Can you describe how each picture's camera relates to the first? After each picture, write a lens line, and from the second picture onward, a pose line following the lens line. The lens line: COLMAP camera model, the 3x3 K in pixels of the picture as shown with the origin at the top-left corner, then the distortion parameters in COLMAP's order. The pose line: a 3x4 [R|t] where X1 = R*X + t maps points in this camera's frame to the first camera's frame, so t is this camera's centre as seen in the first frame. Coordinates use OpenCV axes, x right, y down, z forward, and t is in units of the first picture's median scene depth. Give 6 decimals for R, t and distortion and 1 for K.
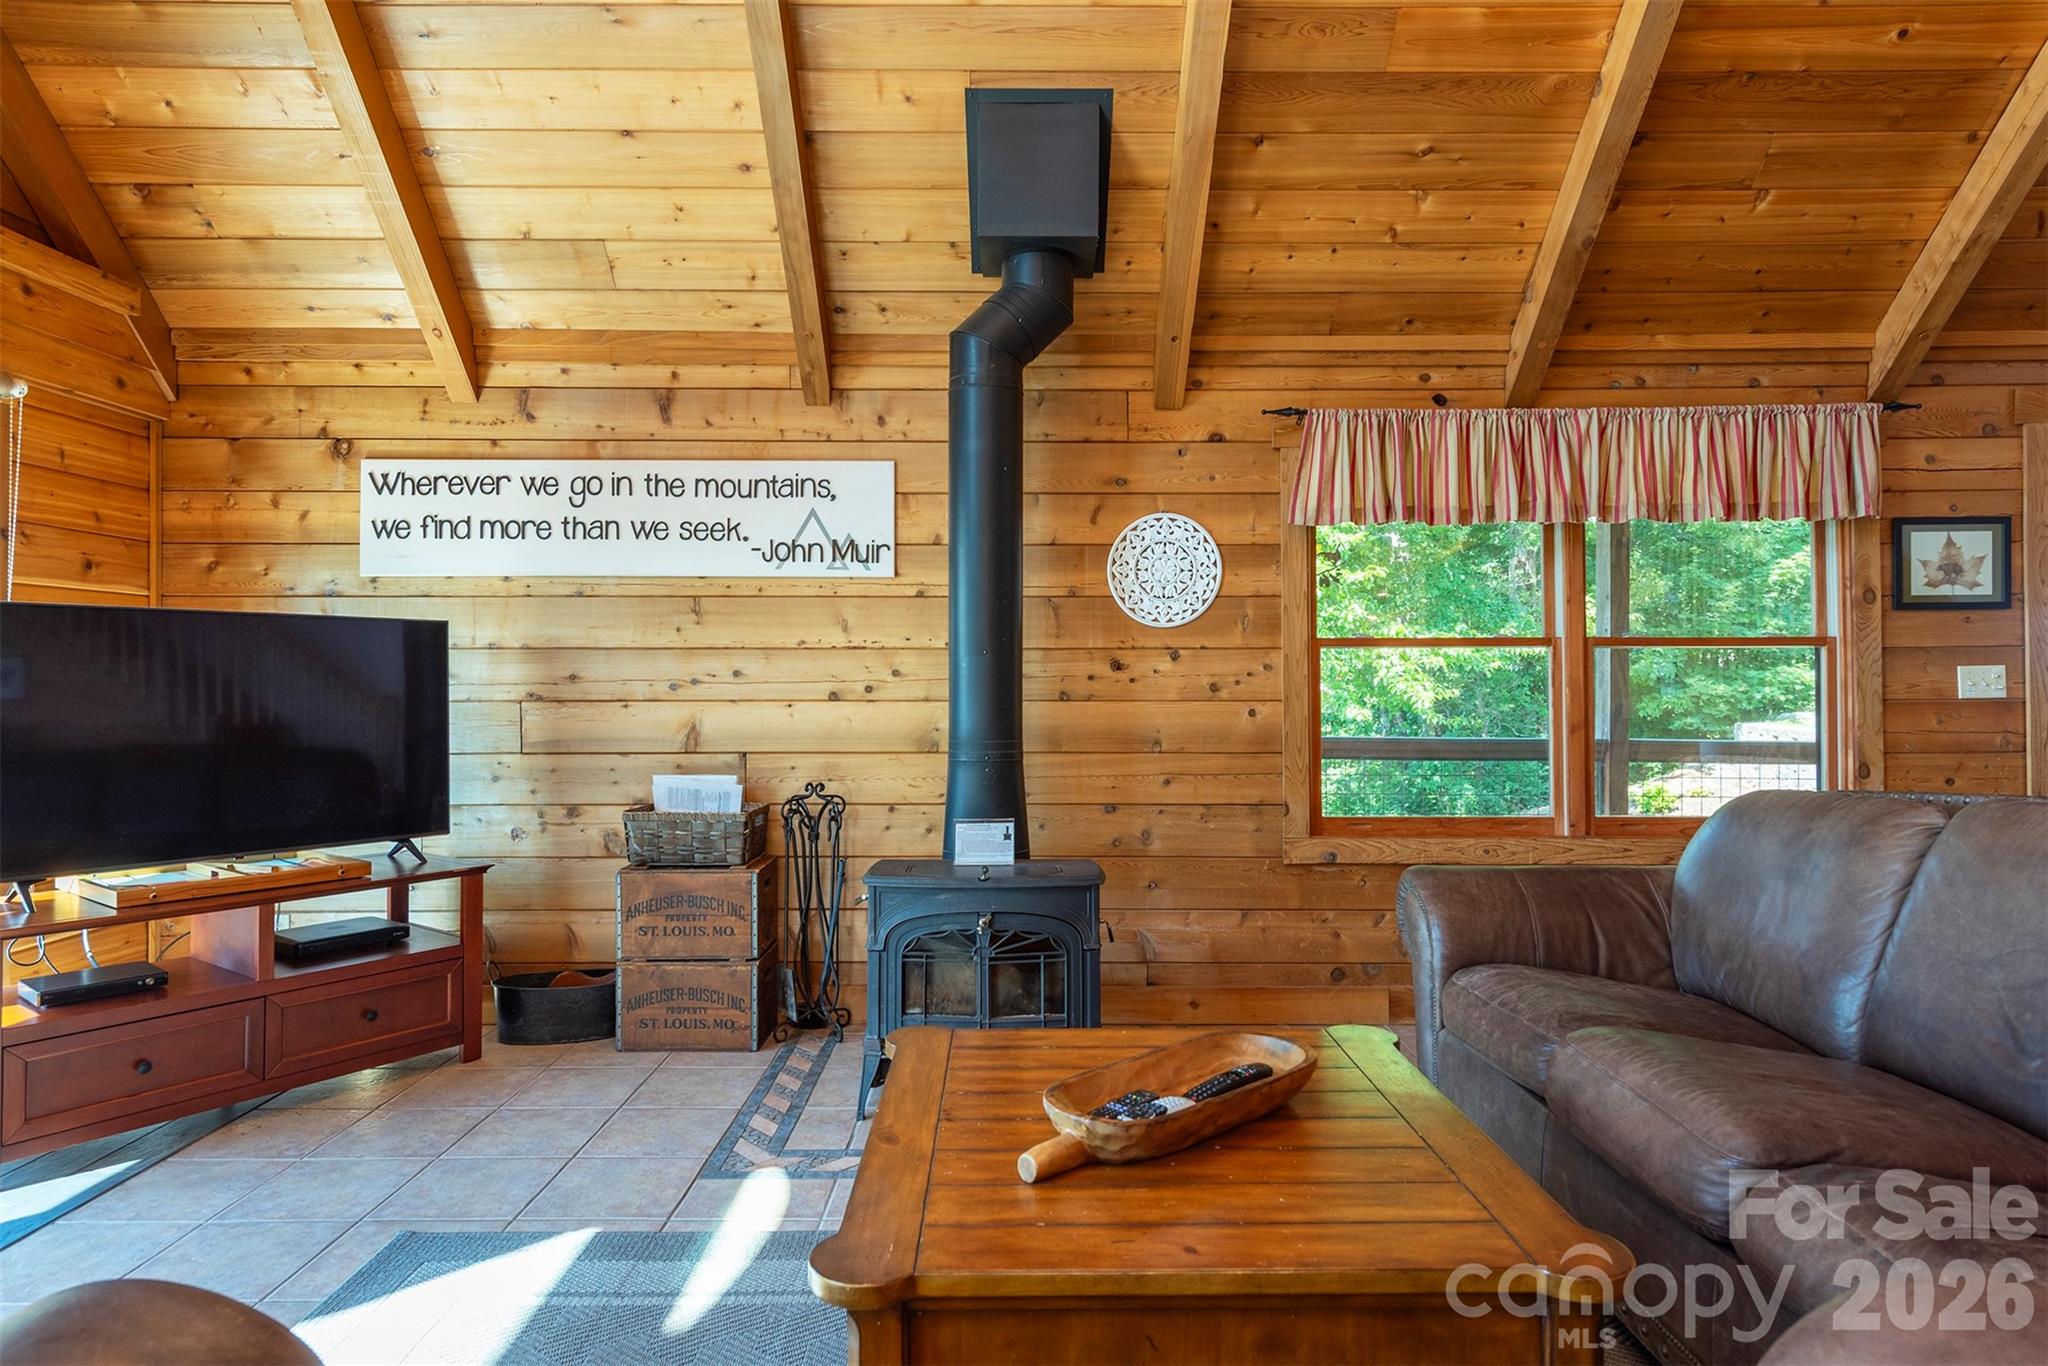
lens RADIAL K [[1162.3, 0, 991.2], [0, 1162.3, 679.9], [0, 0, 1]] dist [0.017074, -0.004252]
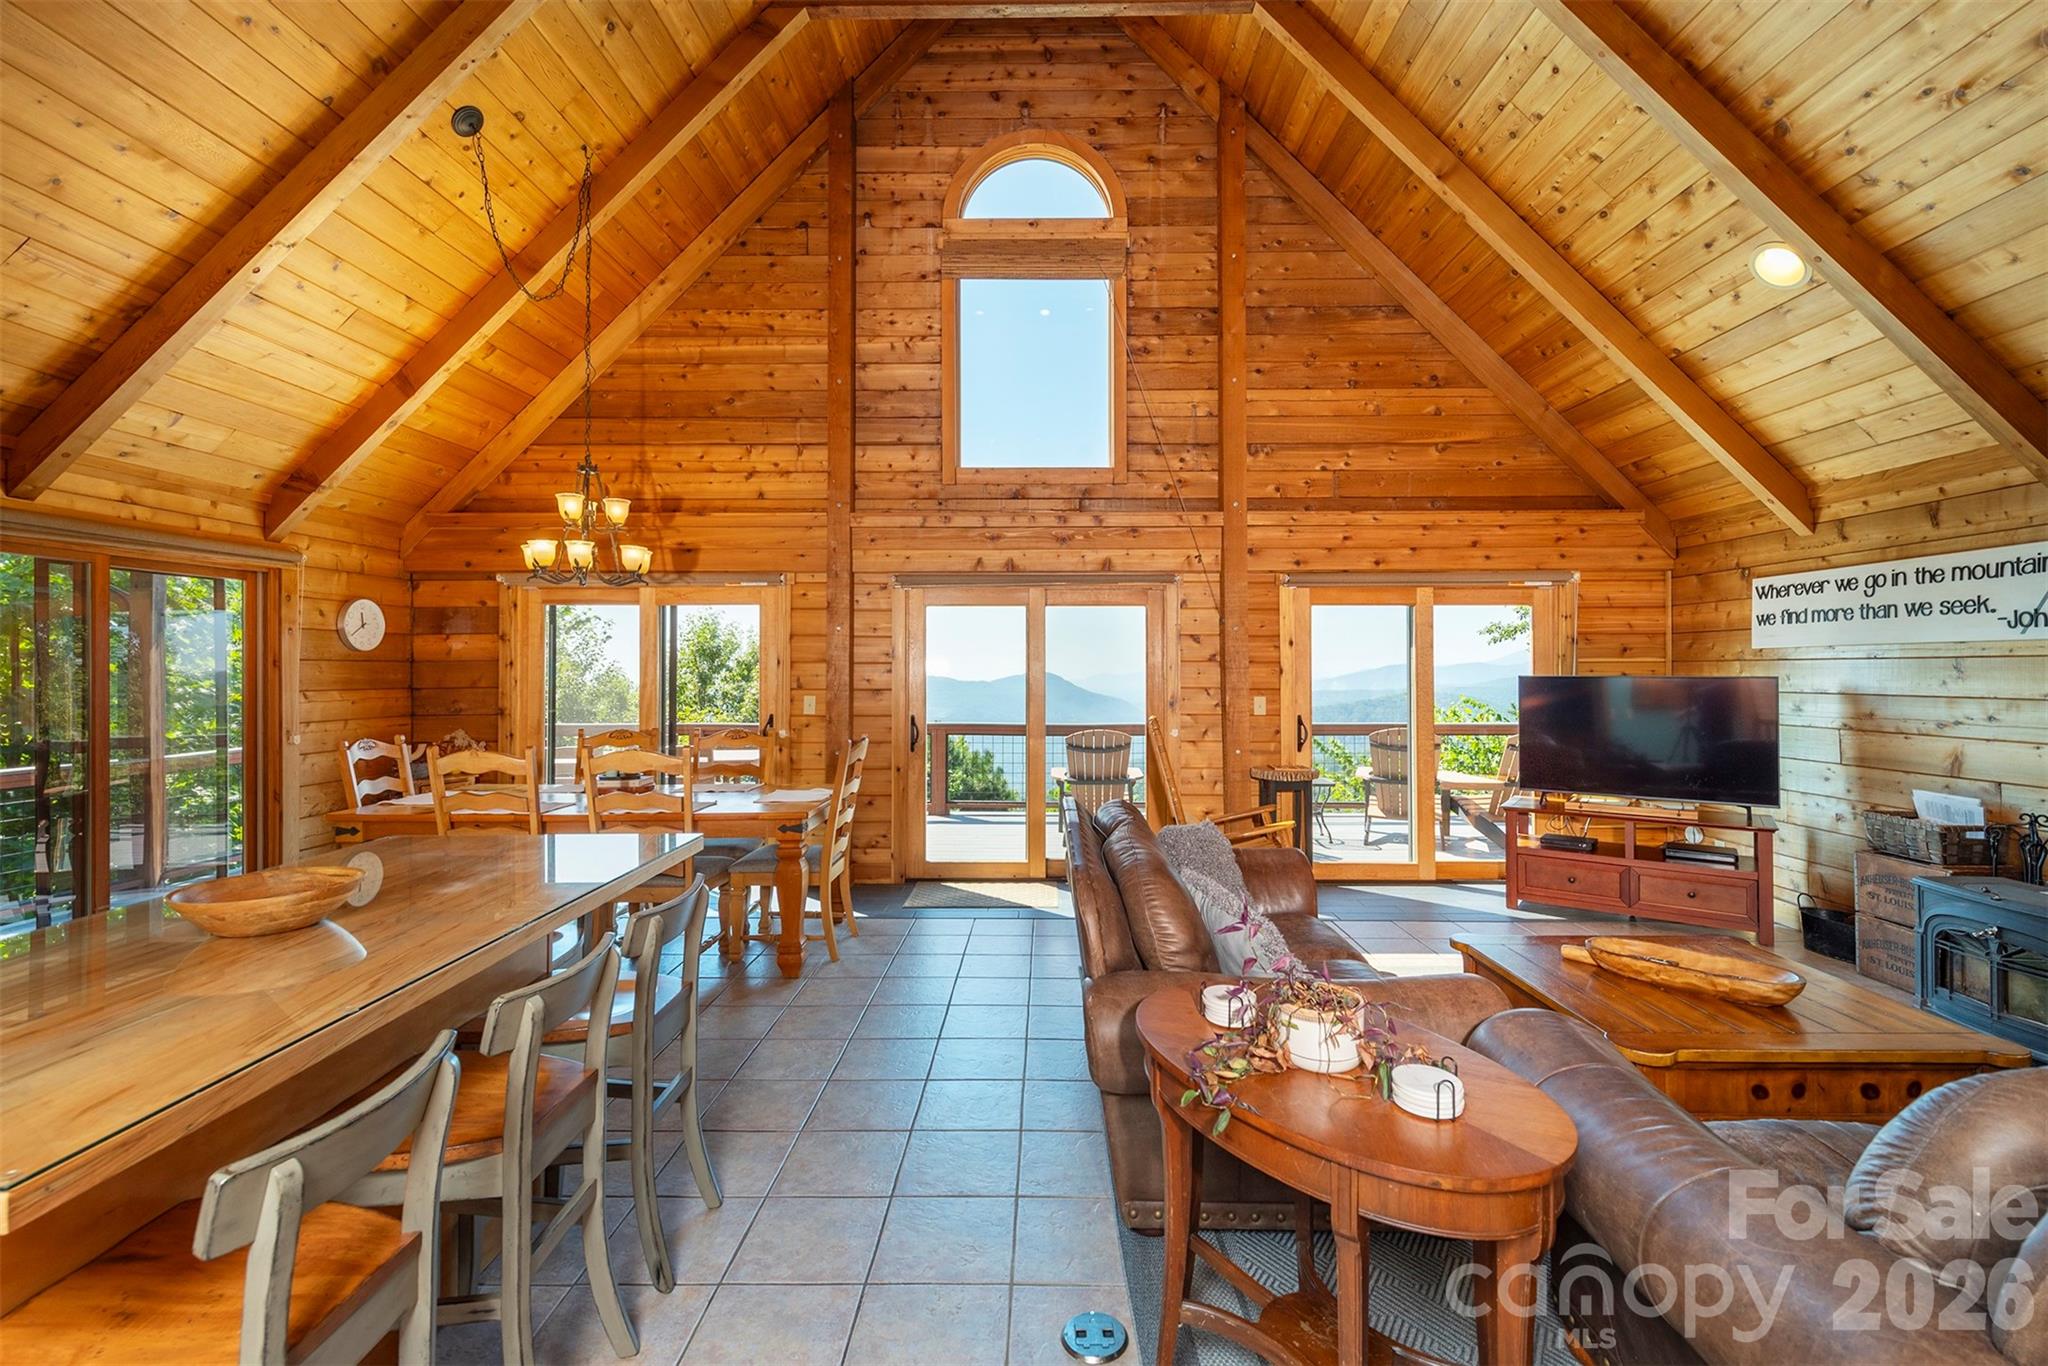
lens RADIAL K [[929.7, 0, 1061.4], [0, 929.7, 655.2], [0, 0, 1]] dist [0.008999, -0.006222]
pose [[0.014463, -0.012344, -0.999819, 0.776918], [-0.000179, 0.999924, -0.012348, -0.061333], [0.999895, 0.000358, 0.014460, -0.014521]]
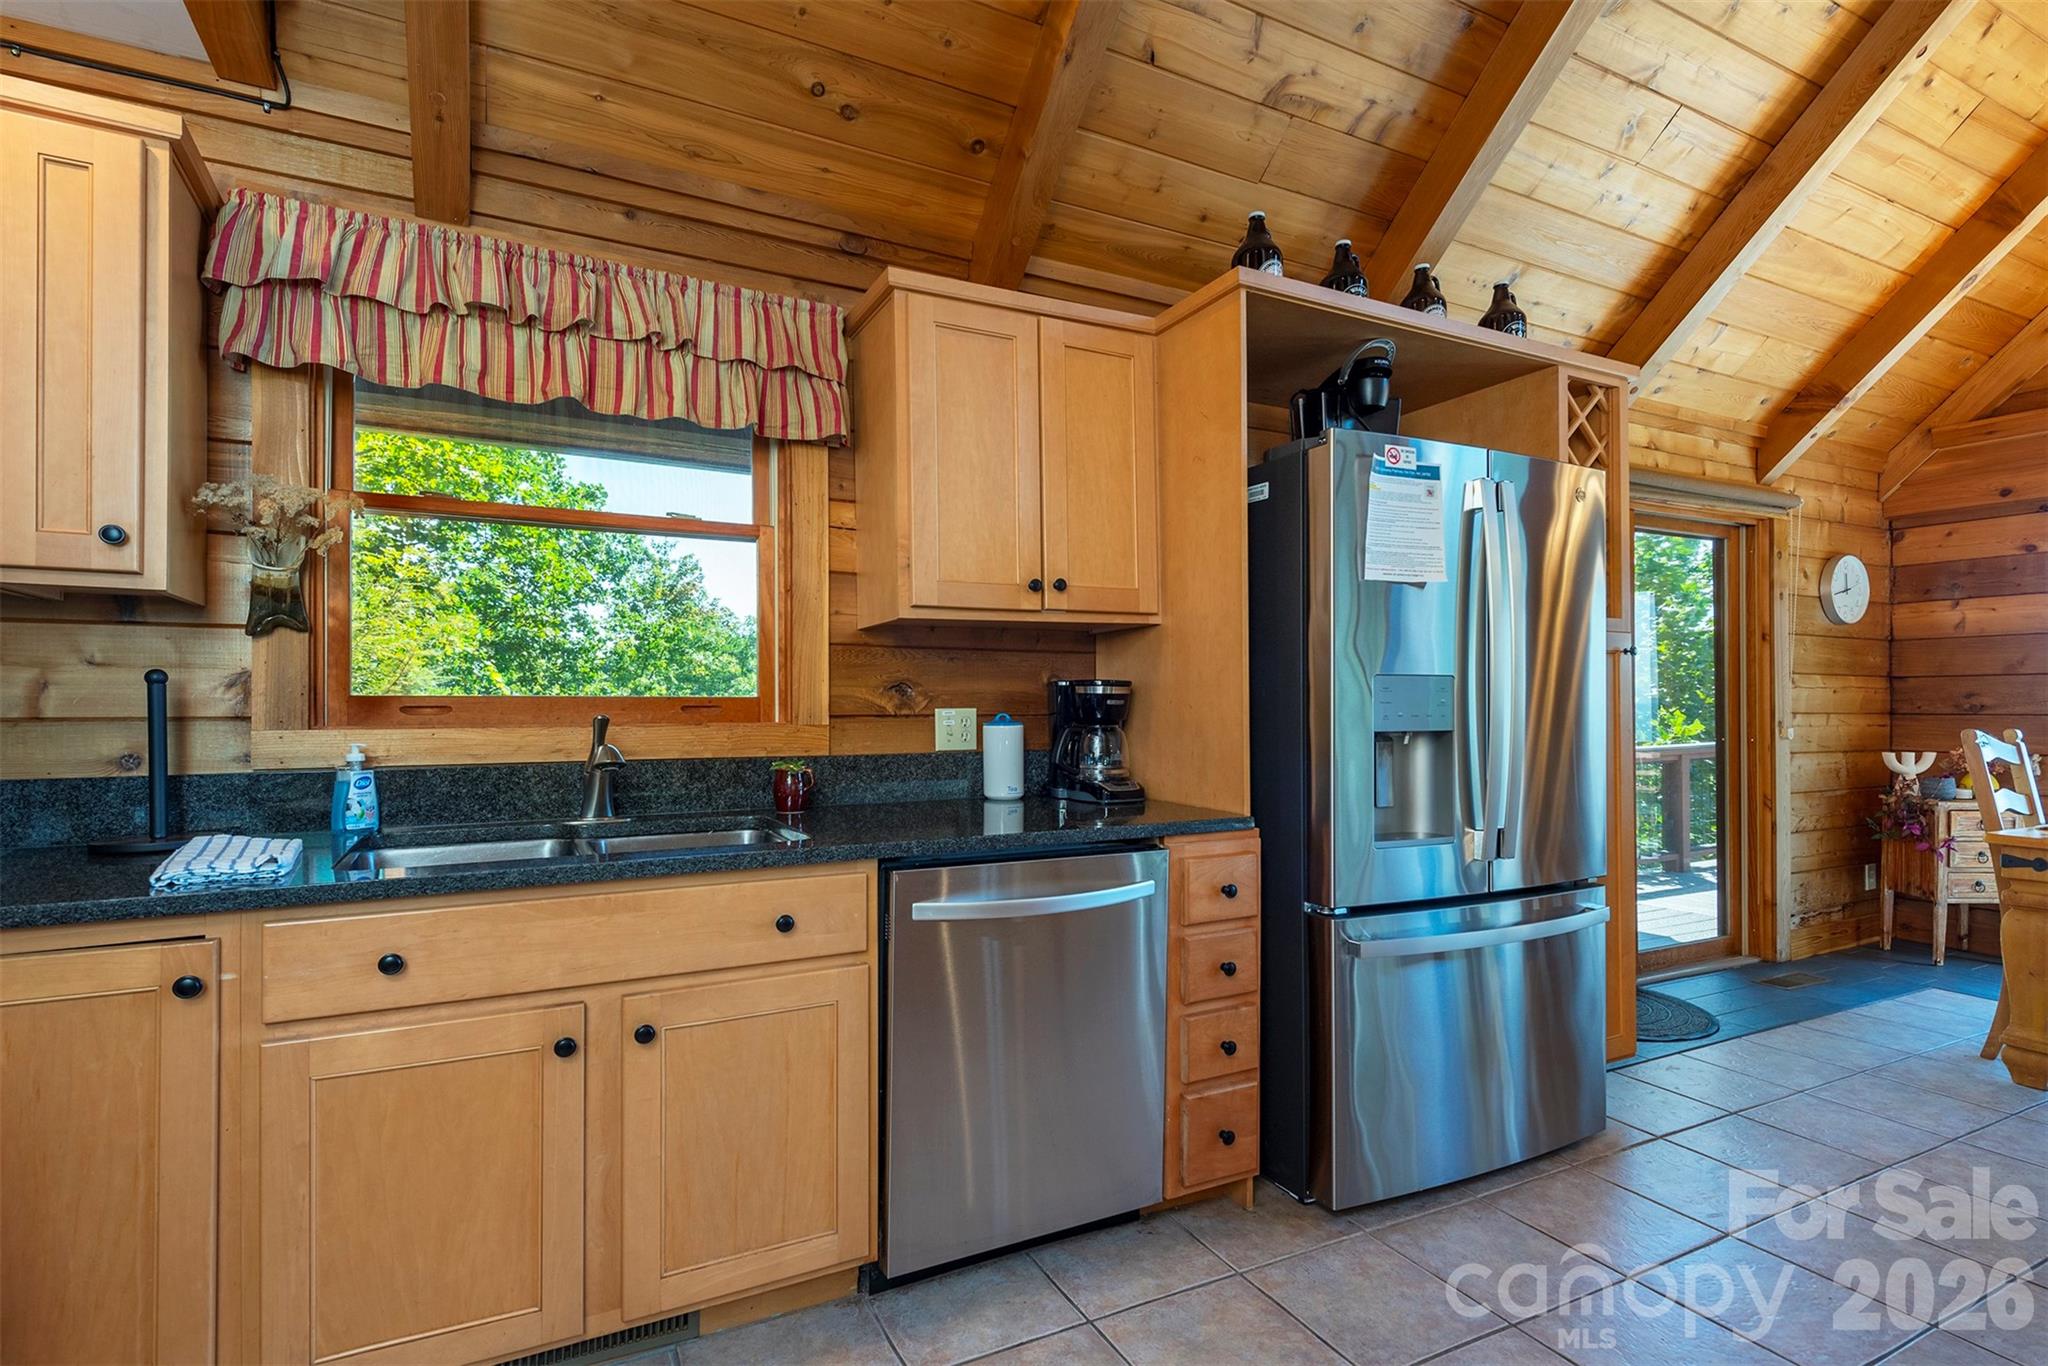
lens RADIAL K [[982.5, 0, 1025.3], [0, 982.5, 705.9], [0, 0, 1]] dist [0.017152, -0.005439]
pose [[-0.876949, -0.002000, -0.480578, 0.723762], [-0.007494, 0.999927, 0.009514, 0.005549], [0.480524, 0.011945, -0.876900, -0.506983]]
